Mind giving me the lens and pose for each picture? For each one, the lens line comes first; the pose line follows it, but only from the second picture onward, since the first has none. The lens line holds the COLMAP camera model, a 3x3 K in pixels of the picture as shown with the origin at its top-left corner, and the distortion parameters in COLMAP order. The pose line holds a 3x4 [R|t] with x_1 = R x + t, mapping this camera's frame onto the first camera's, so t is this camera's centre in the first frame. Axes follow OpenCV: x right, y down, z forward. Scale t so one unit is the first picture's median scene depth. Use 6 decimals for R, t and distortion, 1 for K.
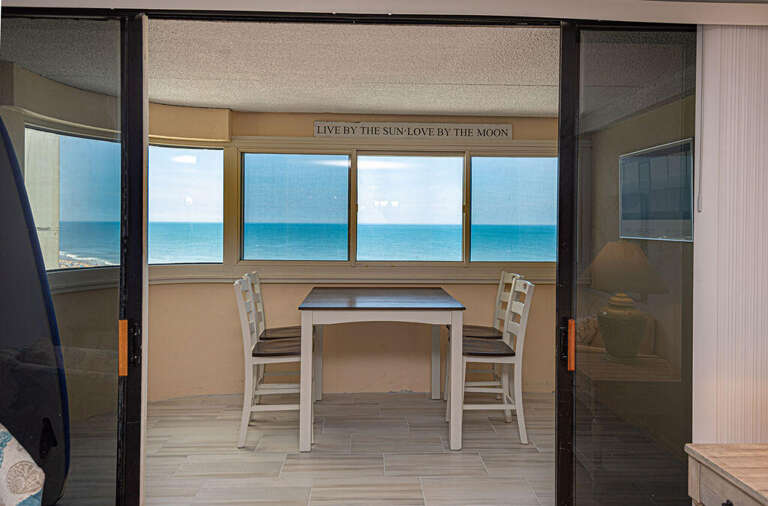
lens RADIAL K [[536.0, 0, 385.2], [0, 536.0, 220.8], [0, 0, 1]] dist [-0.001107, -0.000797]
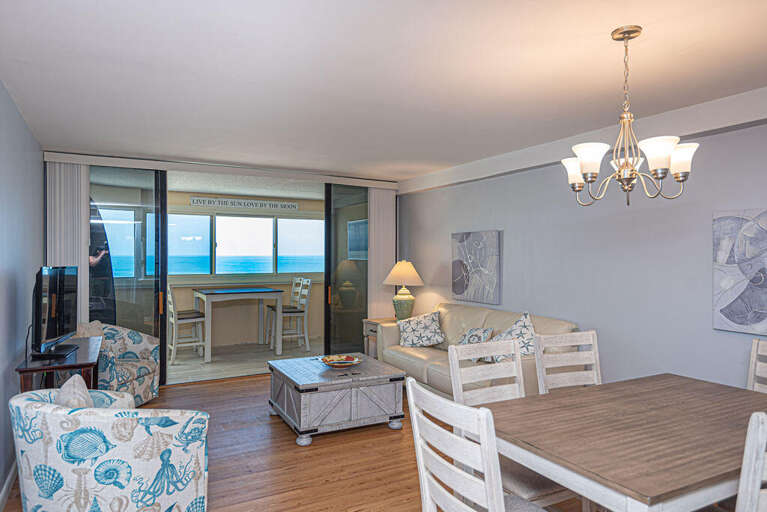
lens RADIAL K [[509.0, 0, 382.5], [0, 509.0, 253.4], [0, 0, 1]] dist [0.002003, 0.000772]
pose [[0.899754, -0.007234, 0.436337, -0.307164], [0.005136, 0.999969, 0.005988, -0.003817], [-0.436366, -0.003147, 0.899764, -0.827400]]
